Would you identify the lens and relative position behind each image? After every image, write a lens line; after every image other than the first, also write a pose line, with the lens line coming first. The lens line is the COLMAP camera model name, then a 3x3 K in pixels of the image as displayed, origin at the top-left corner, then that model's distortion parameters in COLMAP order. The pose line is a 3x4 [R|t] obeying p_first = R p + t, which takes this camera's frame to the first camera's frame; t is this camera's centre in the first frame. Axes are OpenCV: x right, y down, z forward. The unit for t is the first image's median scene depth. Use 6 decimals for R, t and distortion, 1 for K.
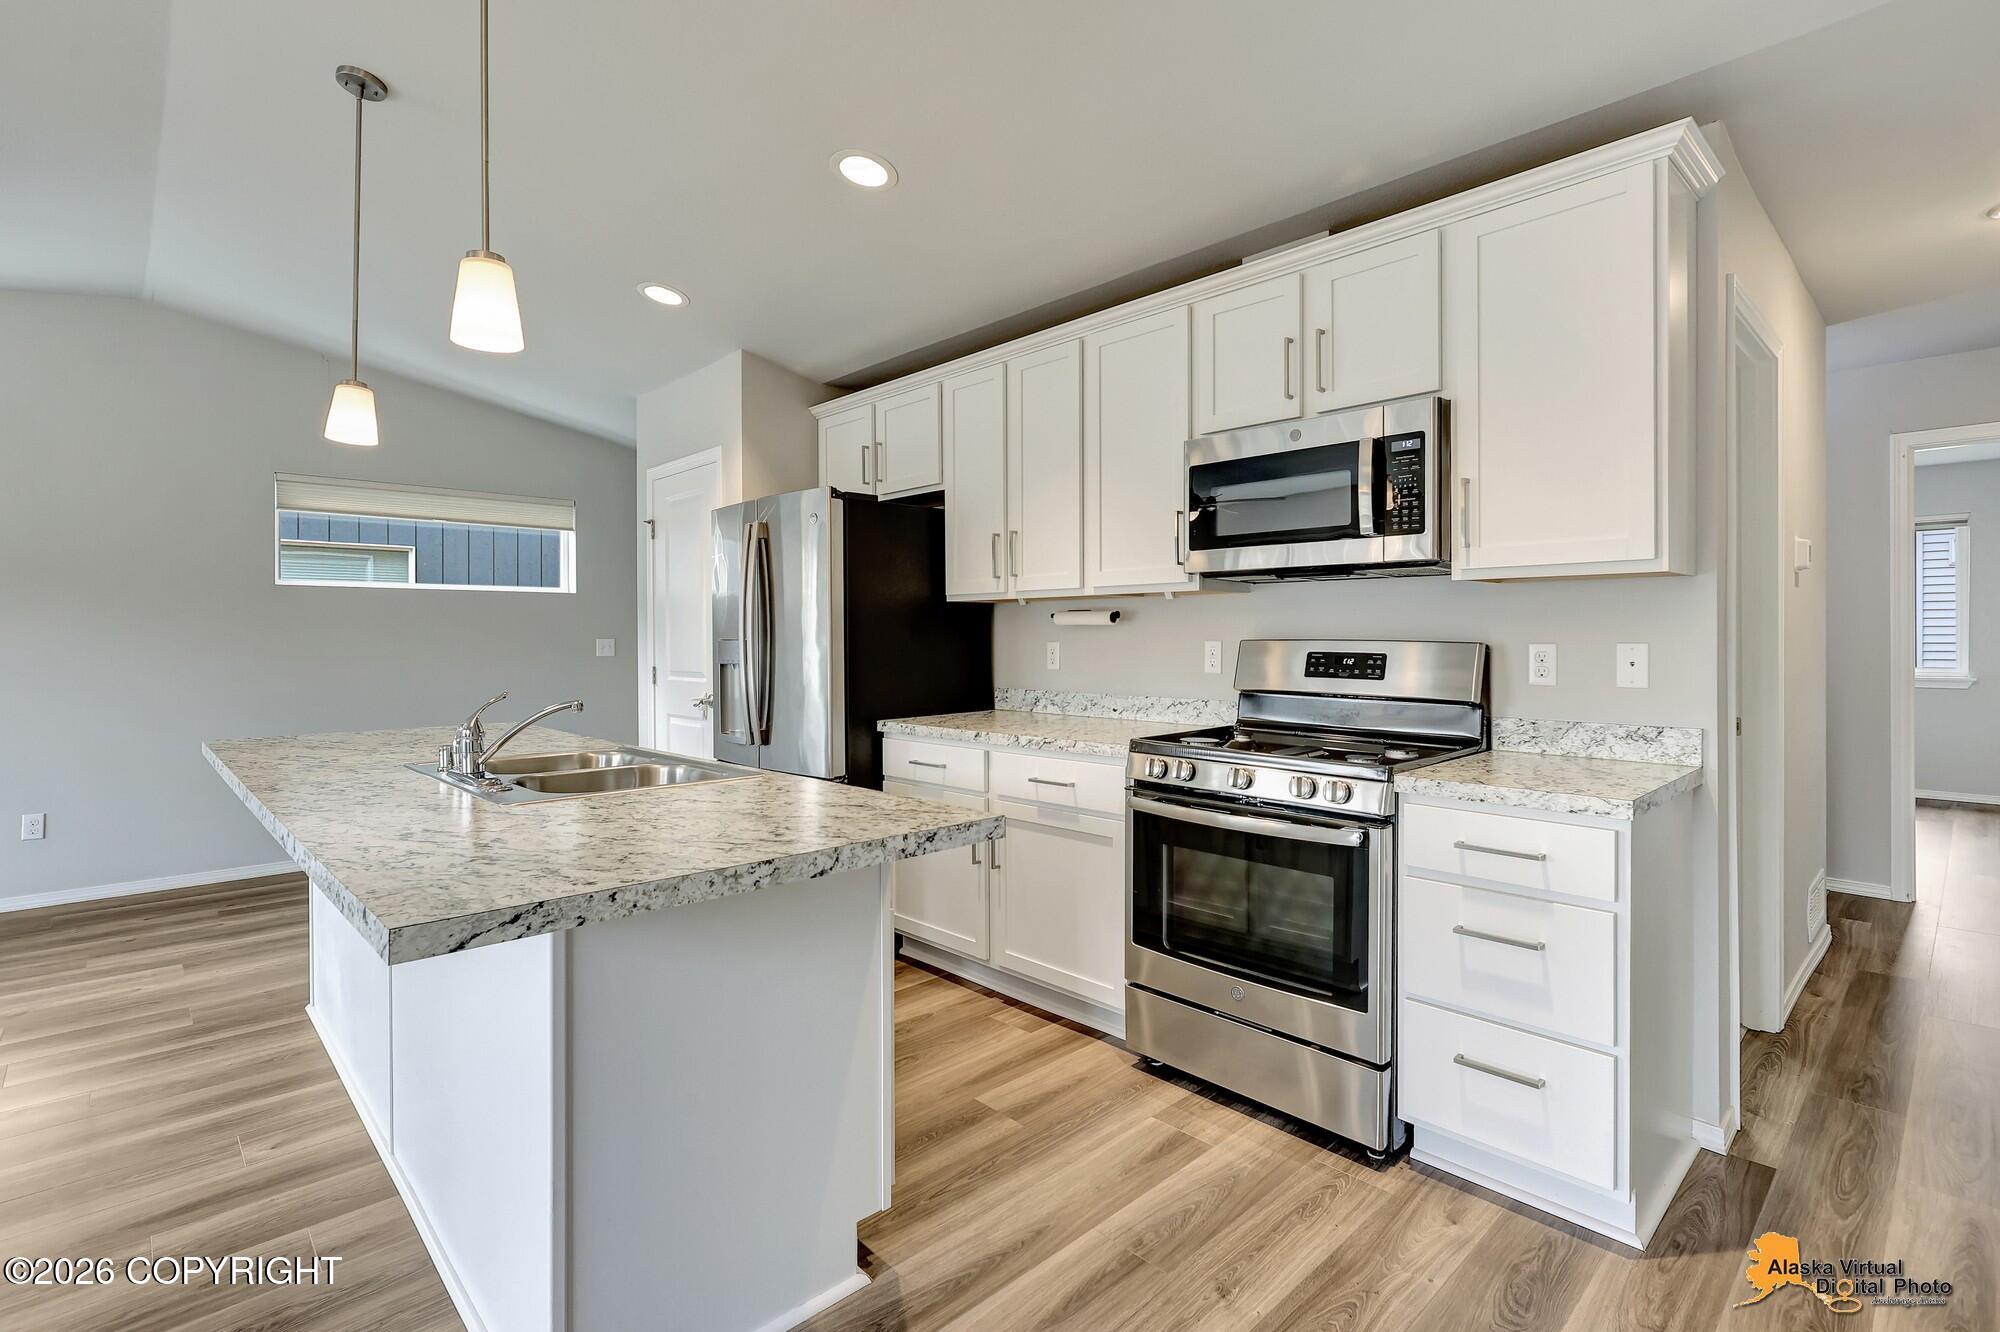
lens RADIAL K [[931.5, 0, 1004.0], [0, 931.5, 649.5], [0, 0, 1]] dist [-0.001459, 0.001739]
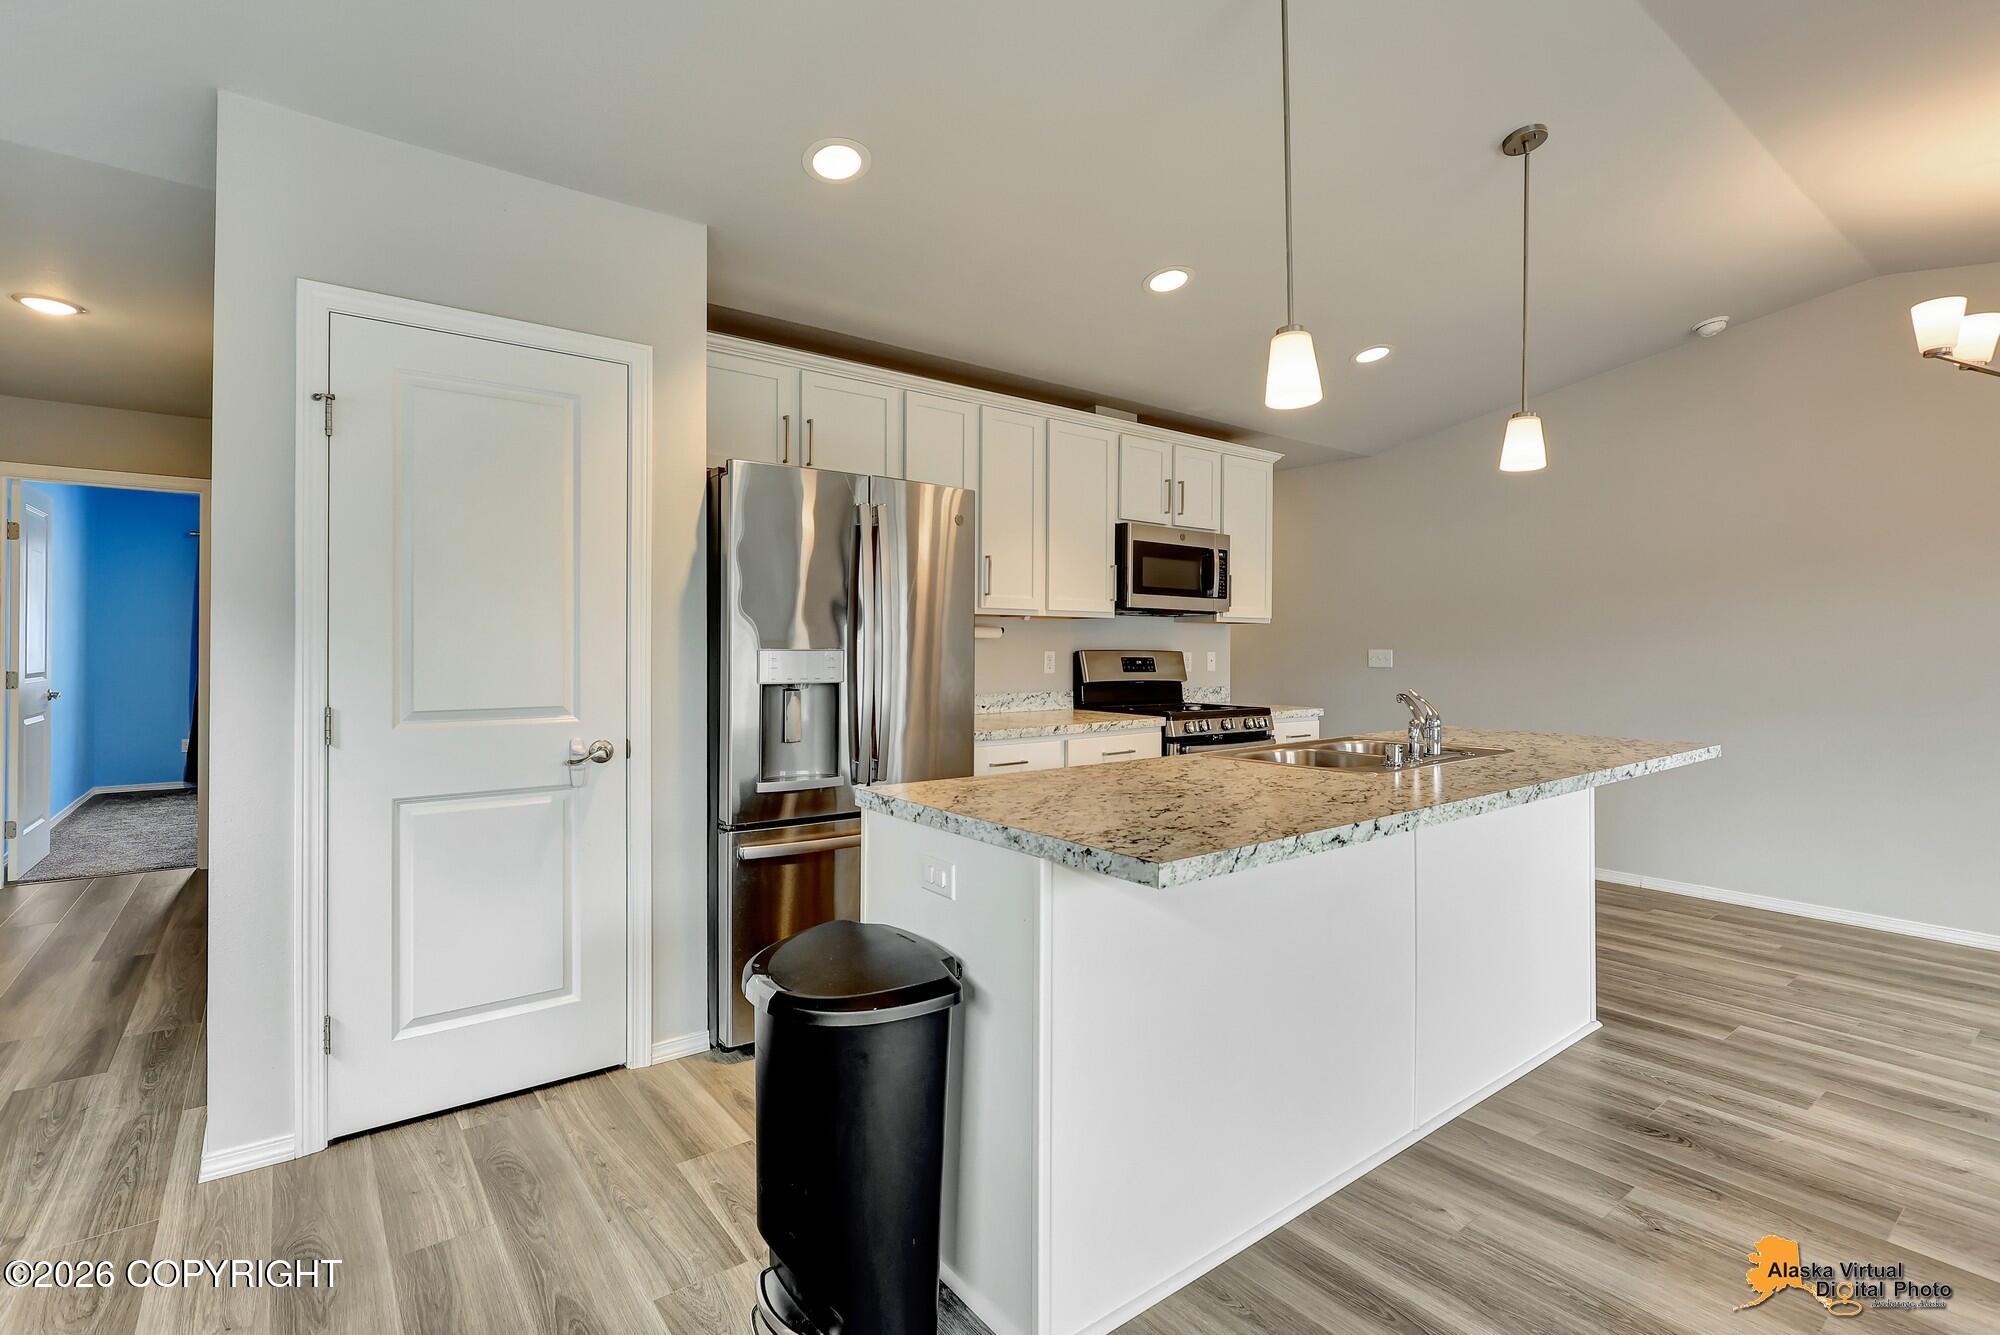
lens RADIAL K [[931.5, 0, 988.9], [0, 931.5, 642.7], [0, 0, 1]] dist [-0.001459, 0.001739]
pose [[0.112201, 0.006421, 0.993665, -1.490625], [0.007885, 0.999942, -0.007352, -0.014504], [-0.993654, 0.008660, 0.112144, 1.141450]]
